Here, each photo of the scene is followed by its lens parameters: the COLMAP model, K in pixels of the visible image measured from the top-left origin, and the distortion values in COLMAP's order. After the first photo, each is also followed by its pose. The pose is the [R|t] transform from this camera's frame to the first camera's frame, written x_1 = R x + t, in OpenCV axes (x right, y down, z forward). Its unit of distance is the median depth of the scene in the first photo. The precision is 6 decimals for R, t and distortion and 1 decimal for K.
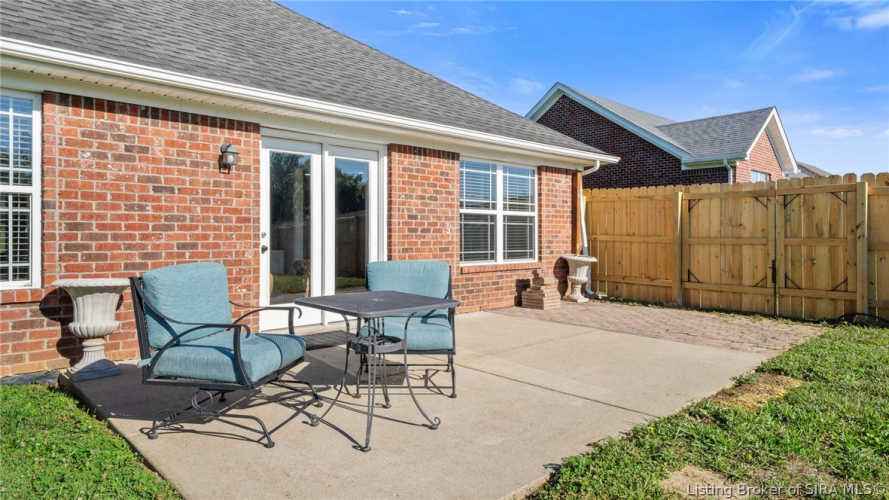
lens RADIAL K [[552.9, 0, 448.1], [0, 552.9, 233.8], [0, 0, 1]] dist [0.020709, -0.001302]
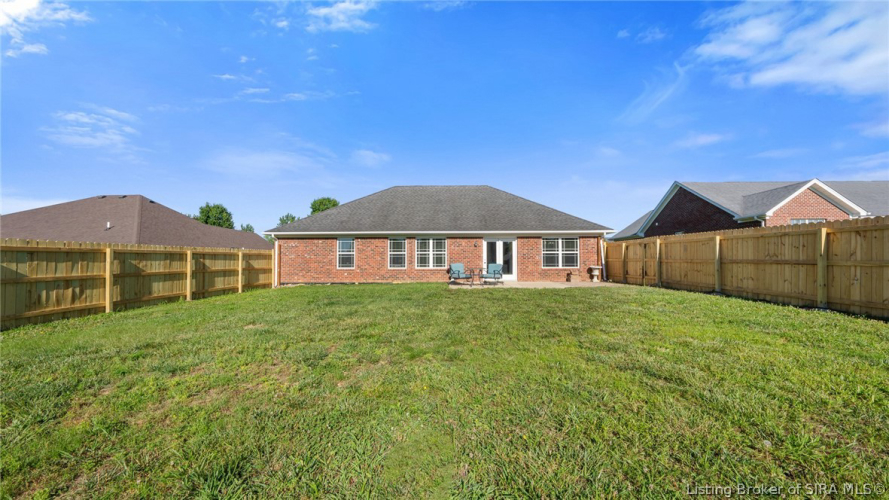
lens RADIAL K [[312.5, 0, 447.7], [0, 312.5, 252.9], [0, 0, 1]] dist [-0.012557, 0.001052]
pose [[0.719209, -0.031661, -0.694072, 0.988991], [0.006990, 0.999240, -0.038338, 0.033600], [0.694759, 0.022722, 0.718884, -0.870968]]
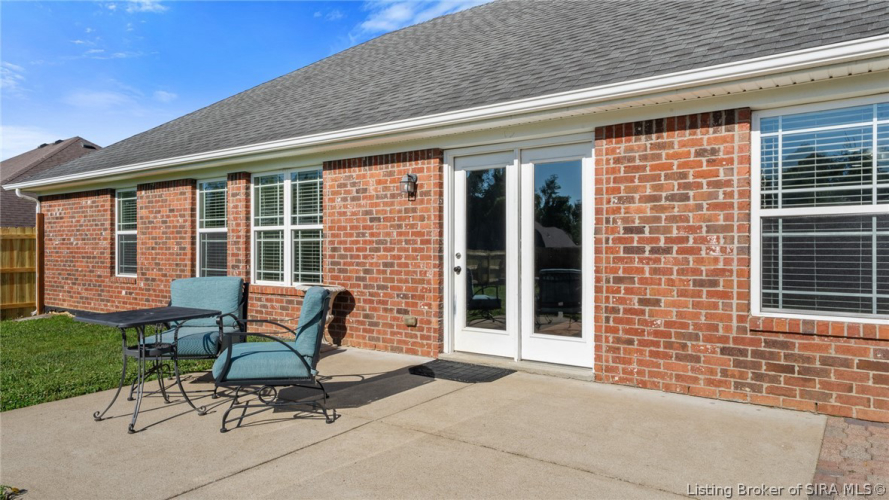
lens RADIAL K [[592.7, 0, 444.1], [0, 592.7, 246.5], [0, 0, 1]] dist [0.031960, 0.005109]
pose [[0.161075, -0.009860, -0.986893, 0.556366], [-0.001613, 0.999946, -0.010254, -0.002990], [0.986941, 0.003243, 0.161050, 0.617510]]
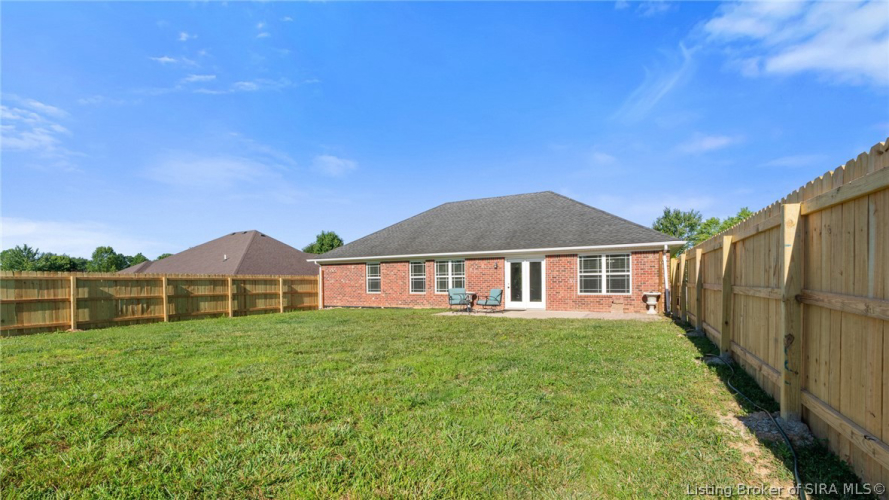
lens RADIAL K [[383.0, 0, 445.2], [0, 383.0, 287.3], [0, 0, 1]] dist [-0.008934, -0.000251]
pose [[0.336606, -0.008538, -0.941607, 1.623649], [0.002944, 0.999964, -0.008015, 0.036773], [0.941641, -0.000075, 0.336619, -0.274787]]
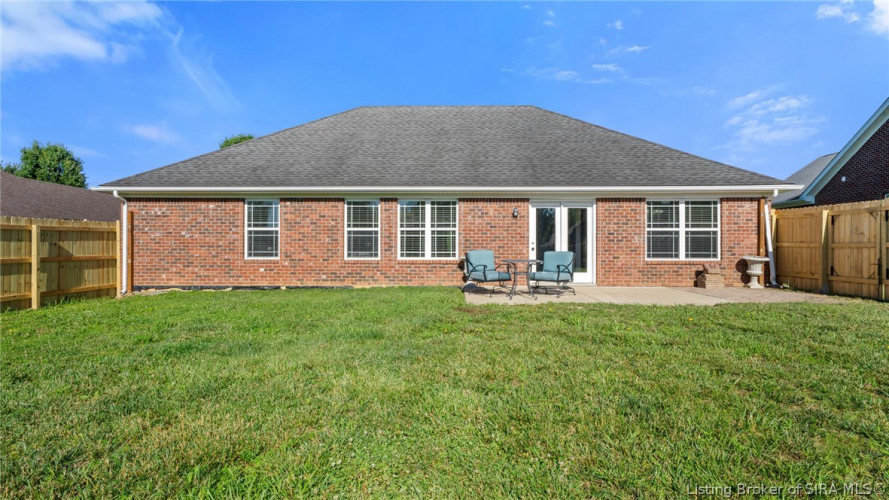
lens RADIAL K [[493.1, 0, 446.2], [0, 493.1, 243.1], [0, 0, 1]] dist [0.017974, 0.003542]
pose [[0.710149, -0.013073, -0.703930, 0.702299], [0.001864, 0.999859, -0.016688, 0.028587], [0.704049, 0.010539, 0.710073, -0.611016]]
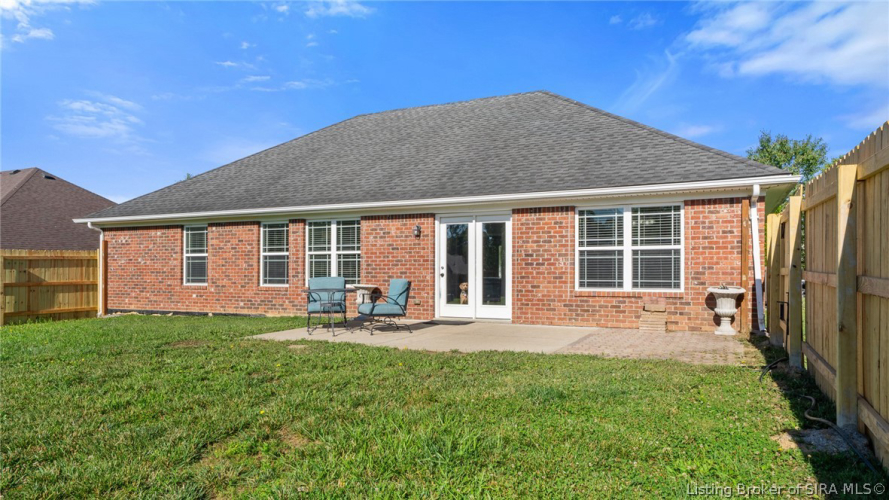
lens RADIAL K [[592.7, 0, 456.0], [0, 592.7, 265.3], [0, 0, 1]] dist [0.031960, 0.005109]
pose [[0.356904, -0.017851, -0.933970, 1.266261], [0.000153, 0.999819, -0.019051, 0.025414], [0.934141, 0.006656, 0.356842, 0.227763]]
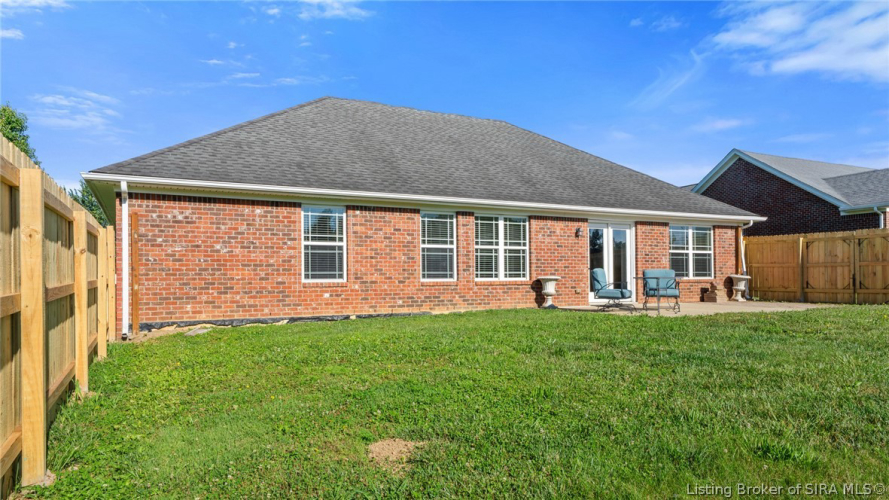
lens RADIAL K [[573.4, 0, 455.6], [0, 573.4, 271.6], [0, 0, 1]] dist [0.028092, 0.004969]
pose [[0.961027, -0.013936, -0.276102, -0.149126], [0.011136, 0.999869, -0.011705, 0.047796], [0.276229, 0.008174, 0.961057, -1.220668]]
